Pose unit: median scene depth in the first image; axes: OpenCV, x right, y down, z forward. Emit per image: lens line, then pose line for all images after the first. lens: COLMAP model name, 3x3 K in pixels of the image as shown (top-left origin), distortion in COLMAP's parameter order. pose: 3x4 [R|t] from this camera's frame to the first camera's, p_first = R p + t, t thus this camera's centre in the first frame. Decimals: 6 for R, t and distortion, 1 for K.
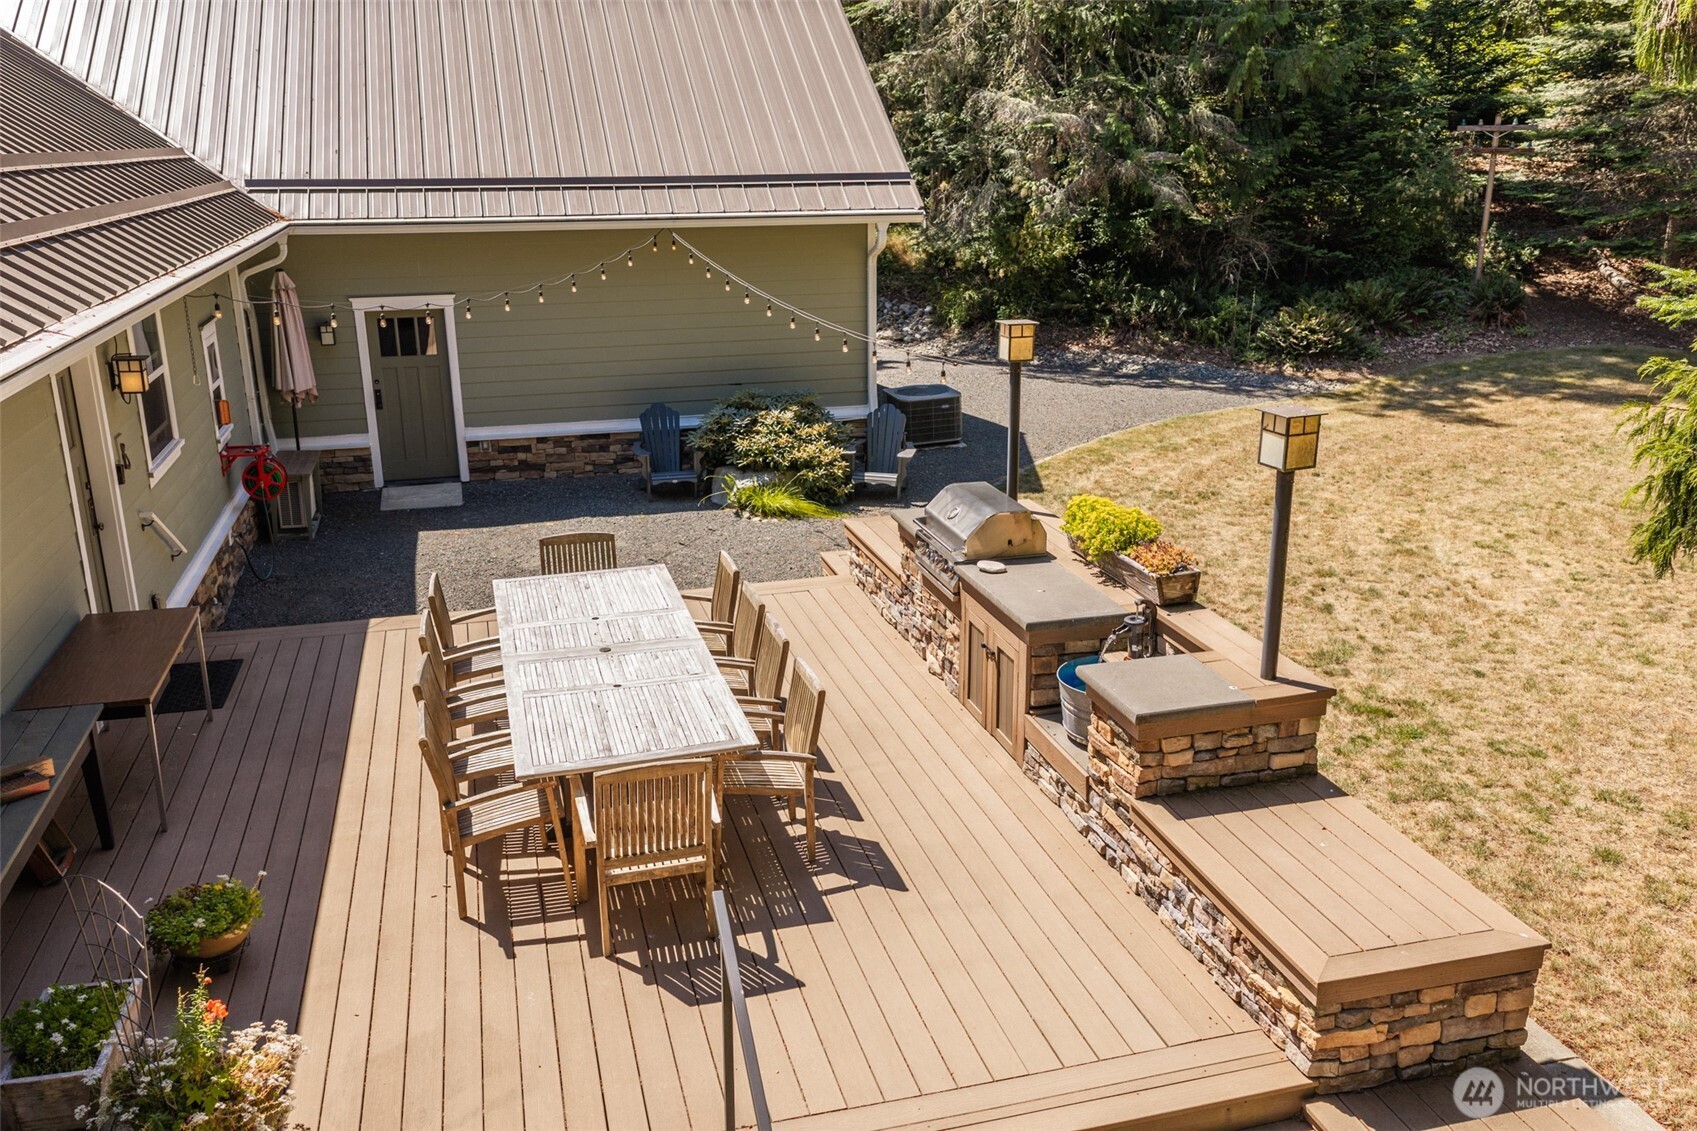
lens RADIAL K [[1415.0, 0, 848.5], [0, 1415.0, 565.5], [0, 0, 1]] dist [0.036282, 0.008422]
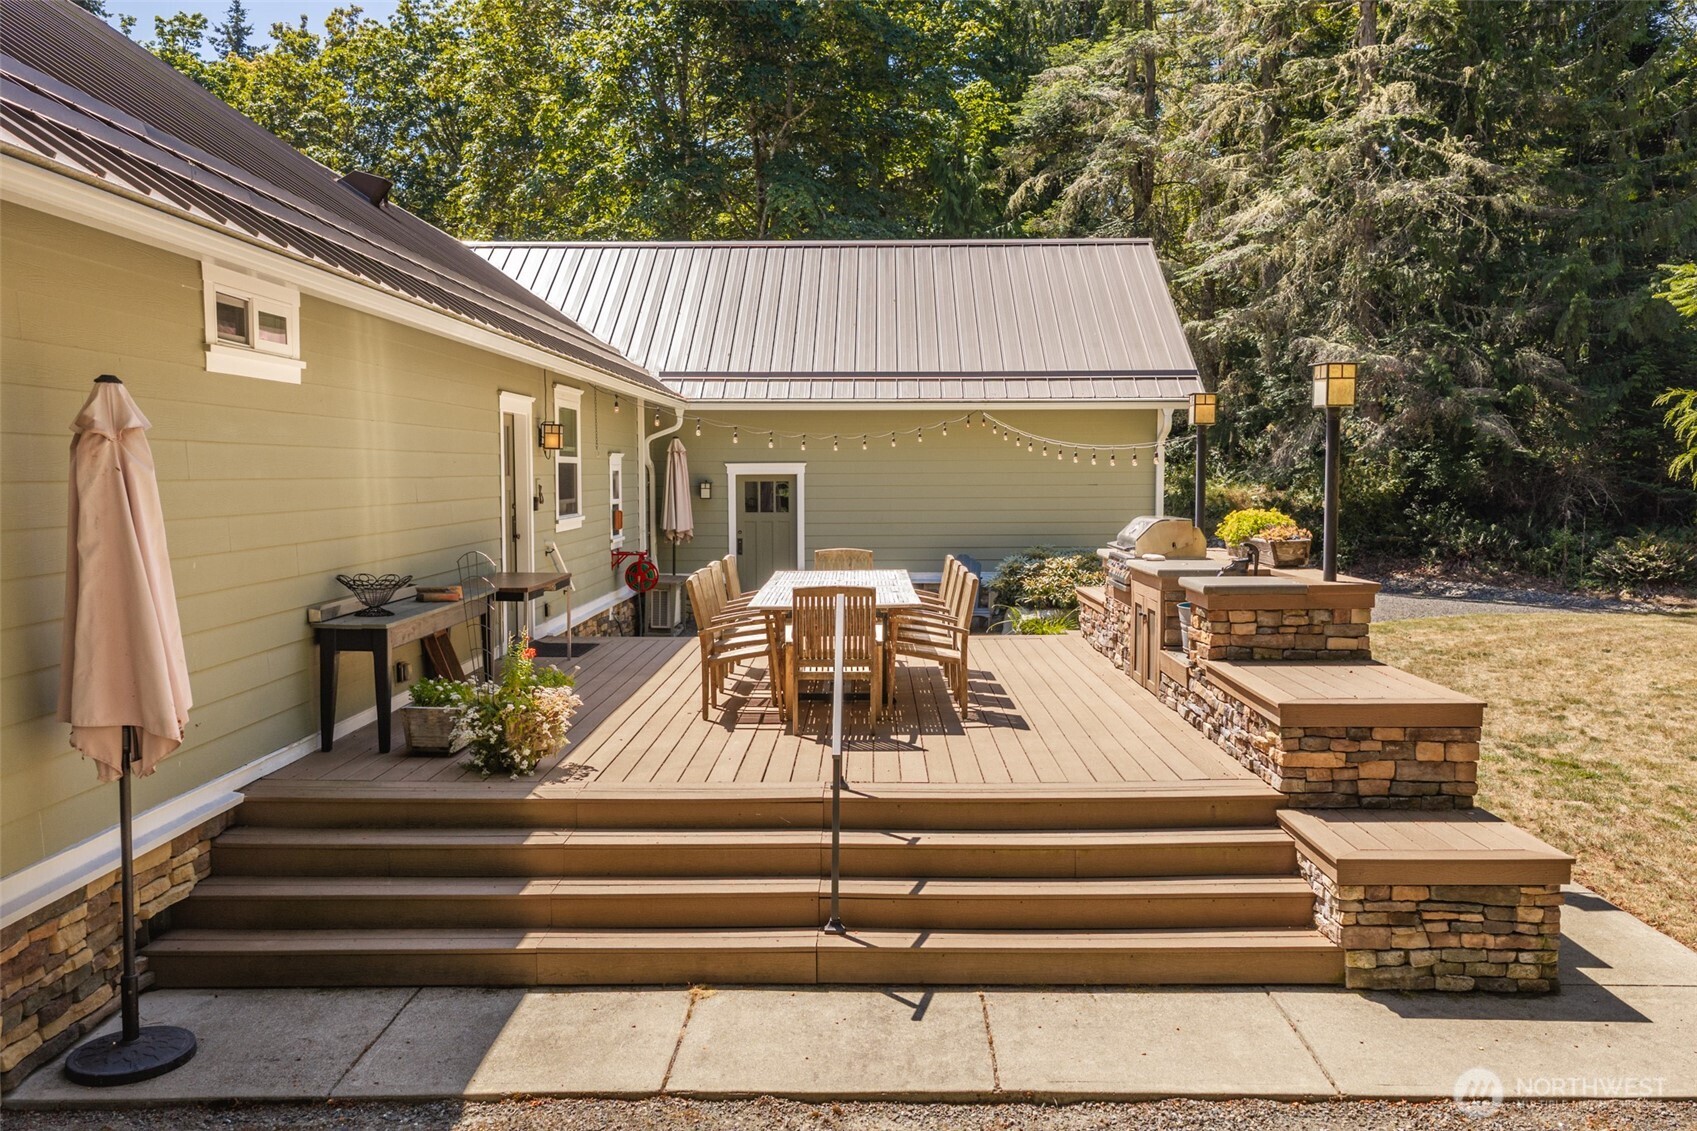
lens RADIAL K [[1415.0, 0, 848.5], [0, 1415.0, 565.5], [0, 0, 1]] dist [0.036282, 0.008422]
pose [[0.961625, 0.026627, -0.273073, 0.096251], [-0.087090, 0.973432, -0.211768, 0.154123], [0.260179, 0.227423, 0.938395, -0.120739]]
